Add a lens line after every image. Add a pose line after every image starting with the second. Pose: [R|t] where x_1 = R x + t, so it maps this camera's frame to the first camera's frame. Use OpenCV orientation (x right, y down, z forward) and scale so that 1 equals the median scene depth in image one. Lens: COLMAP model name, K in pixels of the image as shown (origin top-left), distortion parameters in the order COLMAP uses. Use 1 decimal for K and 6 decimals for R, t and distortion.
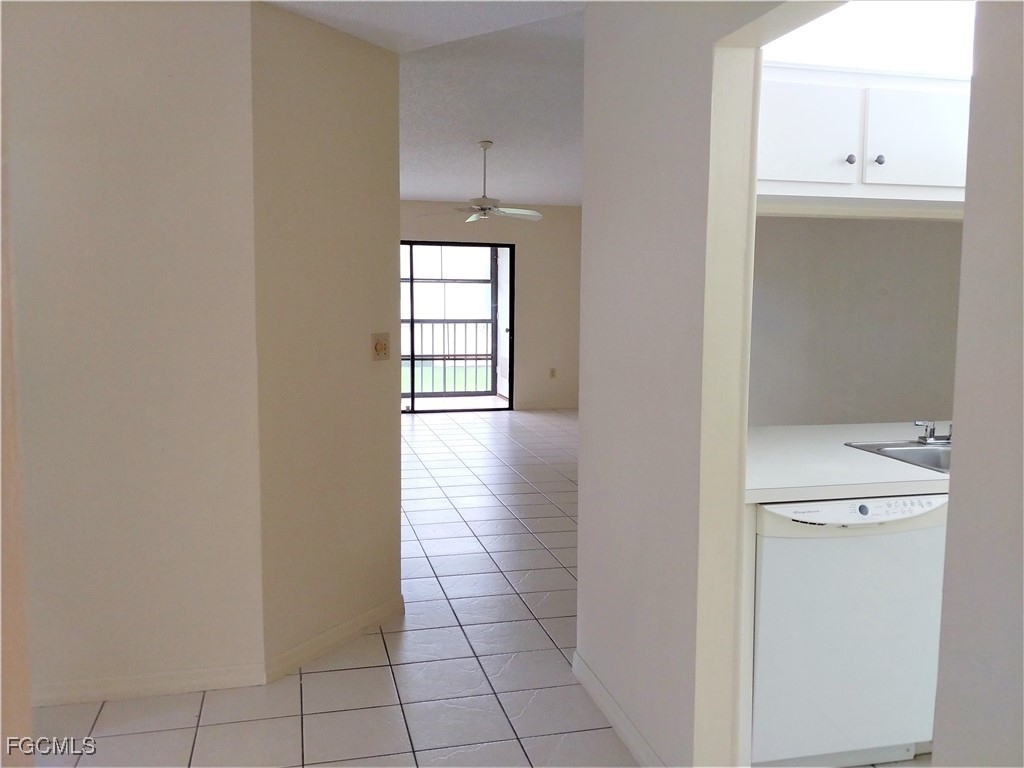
lens RADIAL K [[926.4, 0, 512.0], [0, 926.4, 384.0], [0, 0, 1]] dist [0.197174, -0.512421]
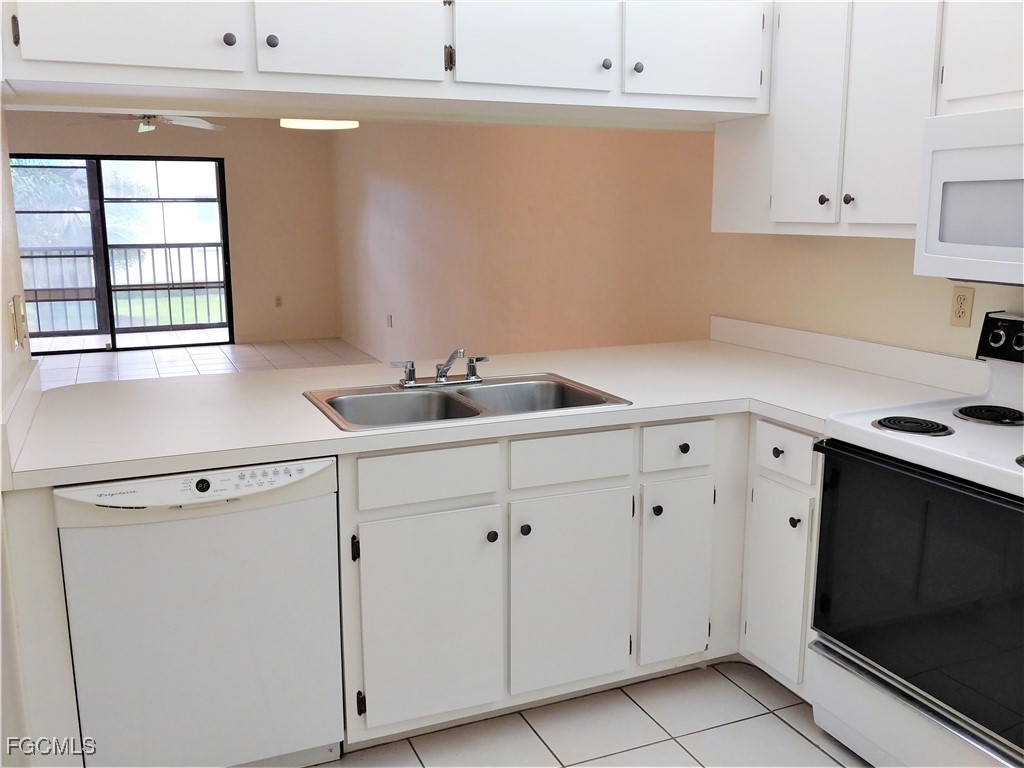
lens RADIAL K [[926.4, 0, 512.0], [0, 926.4, 384.0], [0, 0, 1]] dist [0.197174, -0.512421]
pose [[0.992420, -0.041304, 0.115743, 0.163270], [0.031273, 0.995702, 0.087176, -0.004218], [-0.118847, -0.082895, 0.989446, 0.054936]]
